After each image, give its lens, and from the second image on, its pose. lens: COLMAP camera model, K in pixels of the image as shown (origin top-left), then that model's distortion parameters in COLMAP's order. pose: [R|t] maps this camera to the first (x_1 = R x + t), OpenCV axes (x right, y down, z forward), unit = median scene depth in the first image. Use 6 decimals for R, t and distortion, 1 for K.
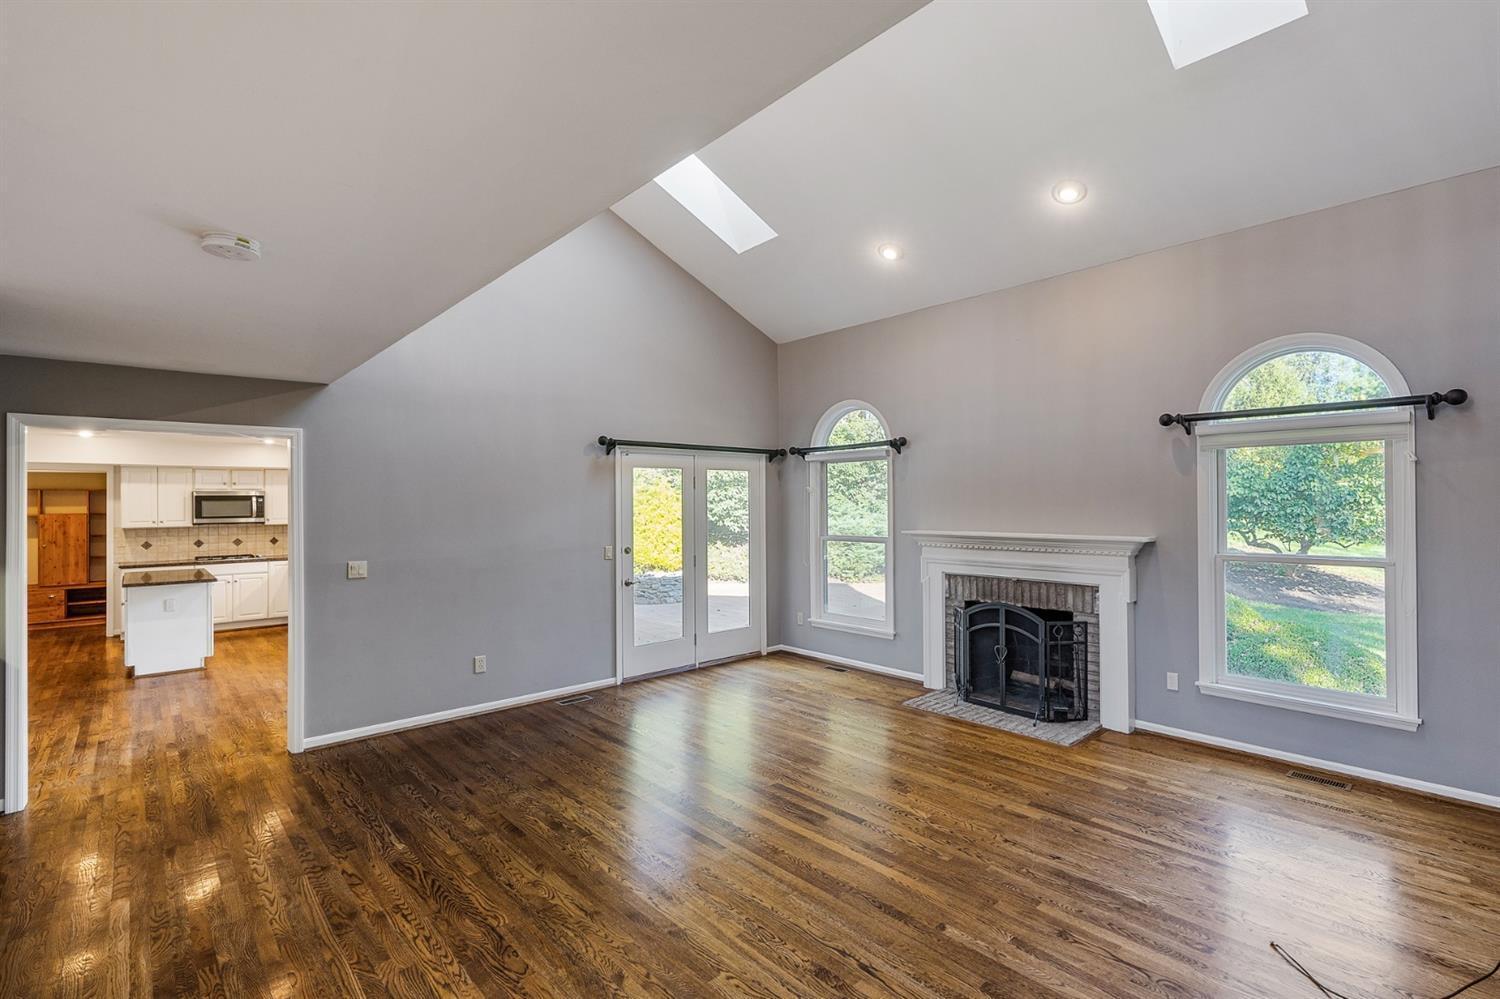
lens RADIAL K [[696.0, 0, 751.3], [0, 696.0, 495.3], [0, 0, 1]] dist [0.001888, 0.000351]
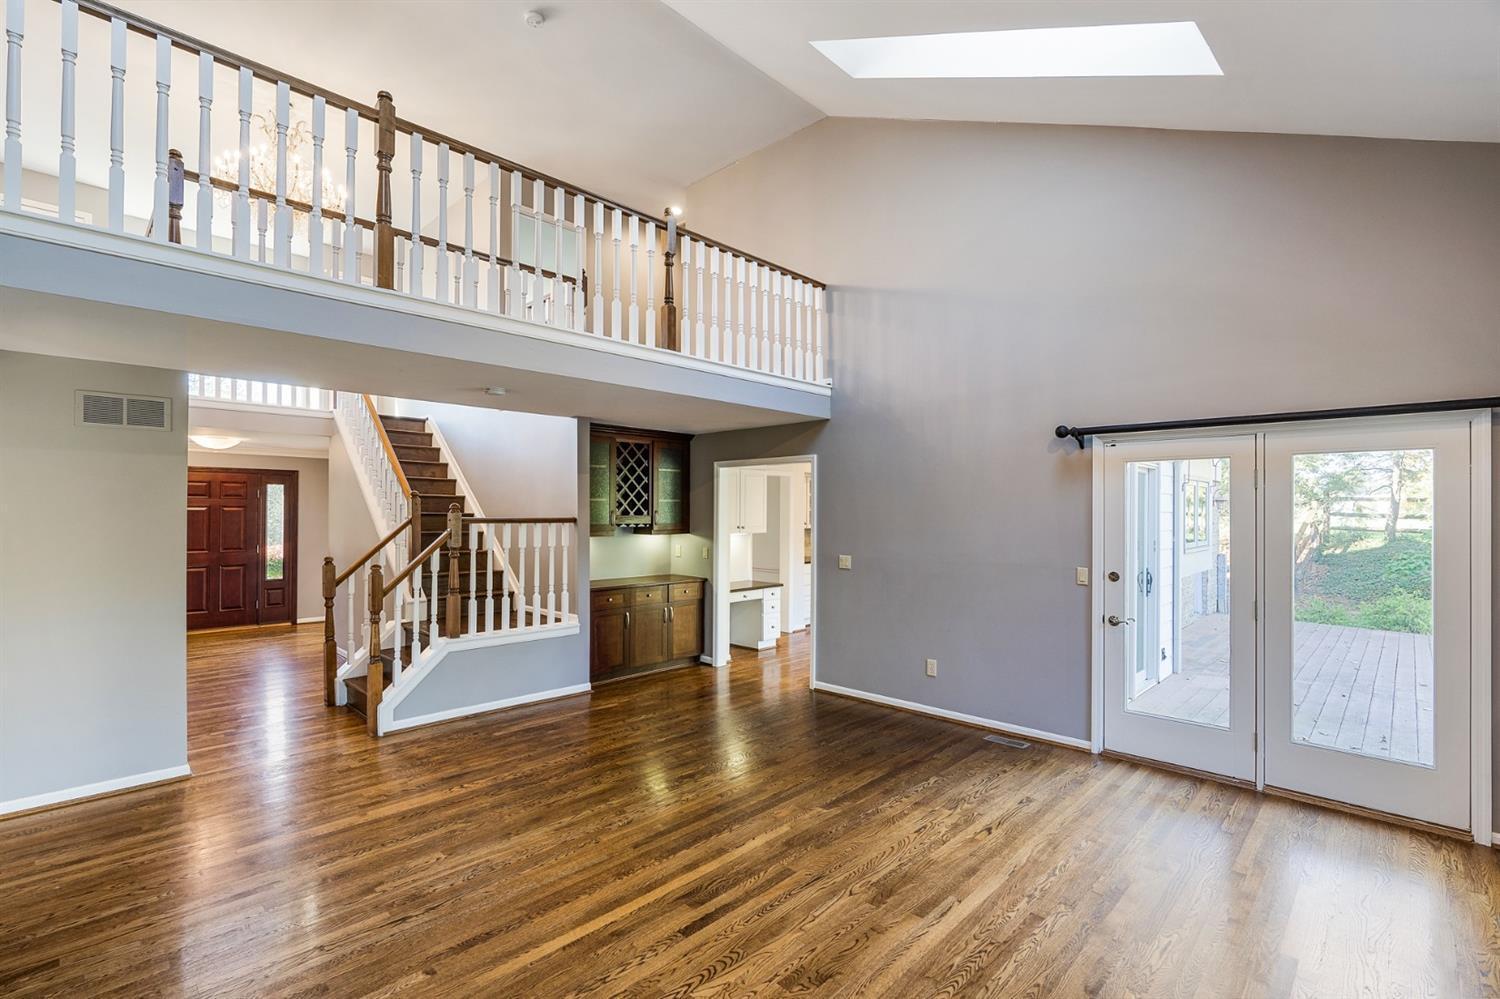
lens RADIAL K [[675.3, 0, 750.0], [0, 675.3, 499.5], [0, 0, 1]] dist [-0.019379, -0.000122]
pose [[0.078540, -0.005960, -0.996893, 0.729649], [0.006093, 0.999966, -0.005498, -0.000405], [0.996892, -0.005643, 0.078573, 0.829446]]
